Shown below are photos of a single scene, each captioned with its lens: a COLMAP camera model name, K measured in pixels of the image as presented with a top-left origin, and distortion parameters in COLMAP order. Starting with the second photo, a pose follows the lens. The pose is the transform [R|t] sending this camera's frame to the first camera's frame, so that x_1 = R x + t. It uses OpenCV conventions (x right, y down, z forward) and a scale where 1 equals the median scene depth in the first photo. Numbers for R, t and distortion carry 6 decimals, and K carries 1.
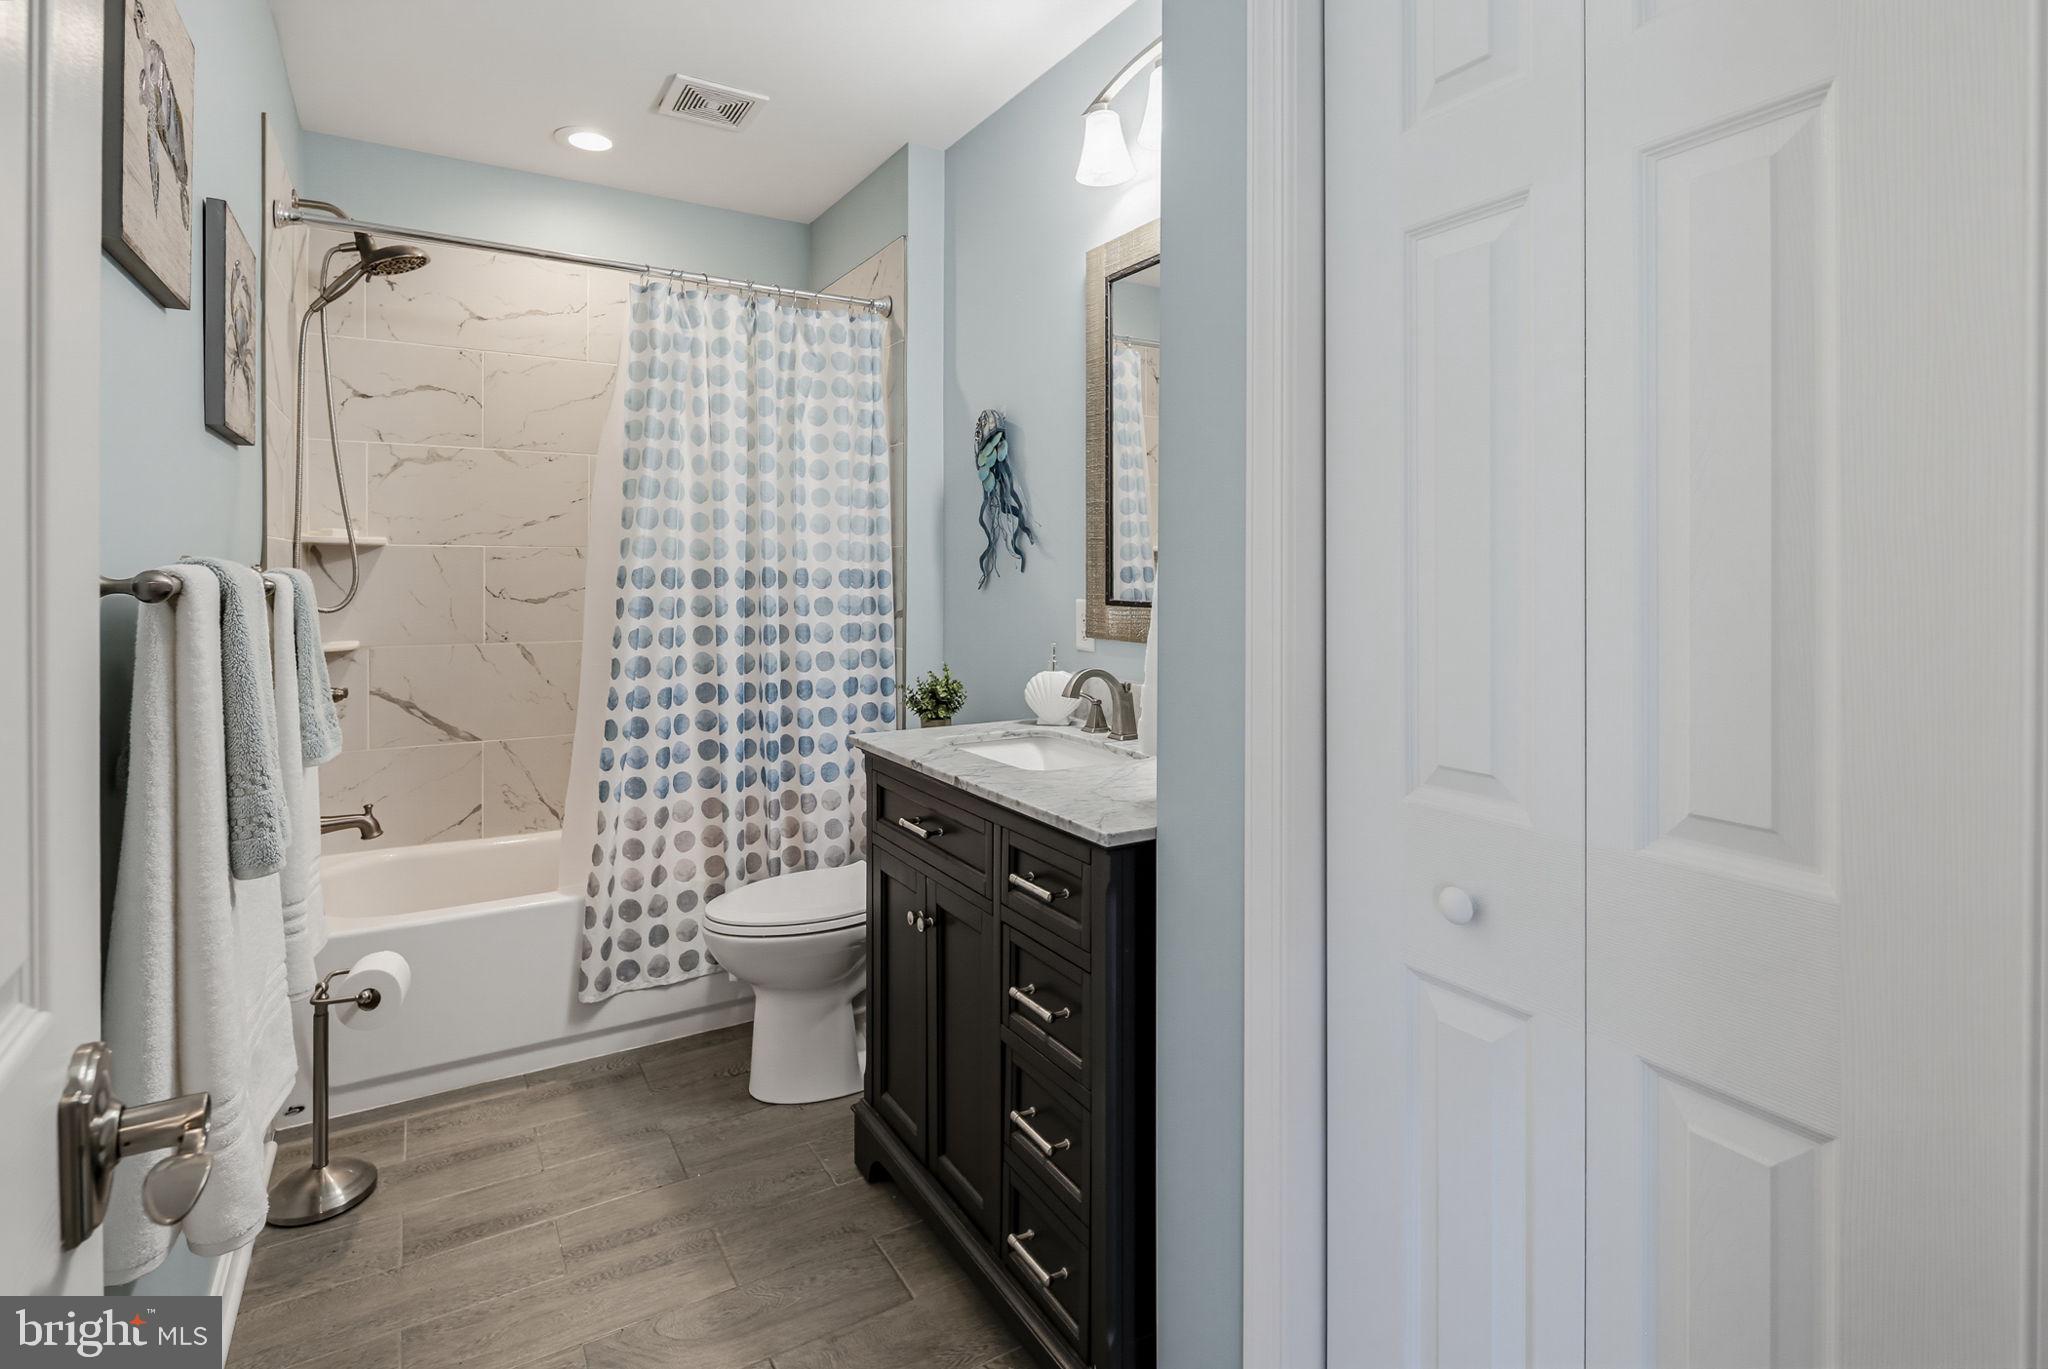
lens RADIAL K [[995.4, 0, 1019.8], [0, 995.4, 569.9], [0, 0, 1]] dist [0.004782, -0.000234]
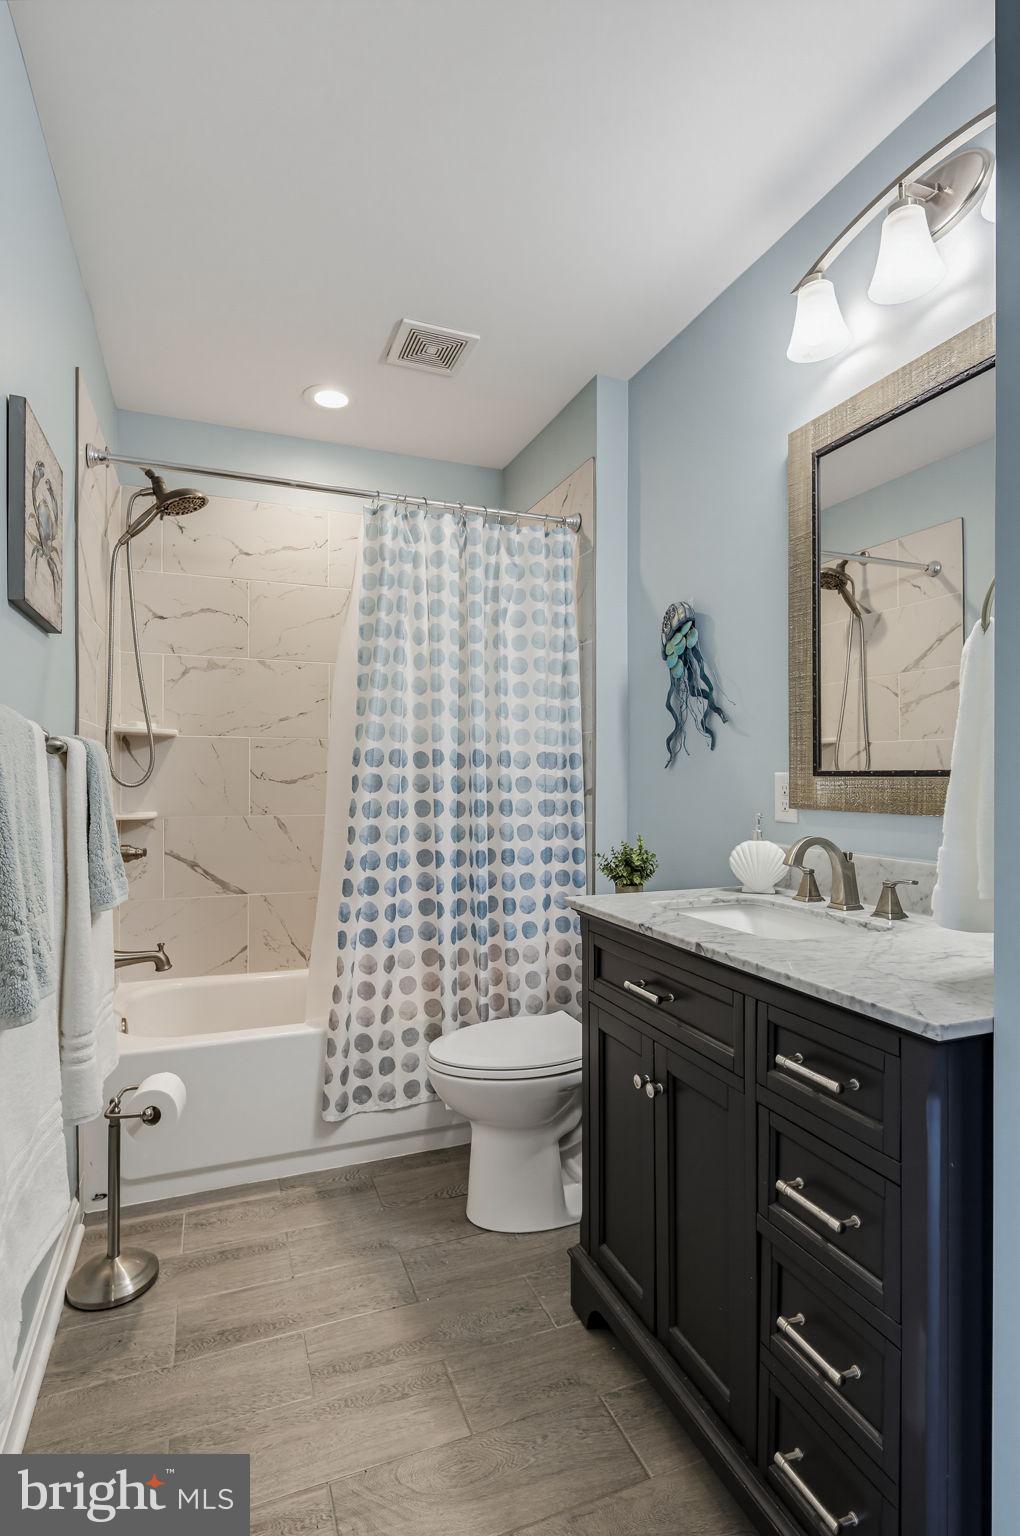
lens RADIAL K [[746.6, 0, 507.6], [0, 746.6, 774.3], [0, 0, 1]] dist [0.004782, -0.000234]
pose [[0.985917, -0.000531, -0.167234, -0.082078], [-0.000038, 0.999994, -0.003403, 0.031805], [0.167234, 0.003362, 0.985911, 0.172911]]
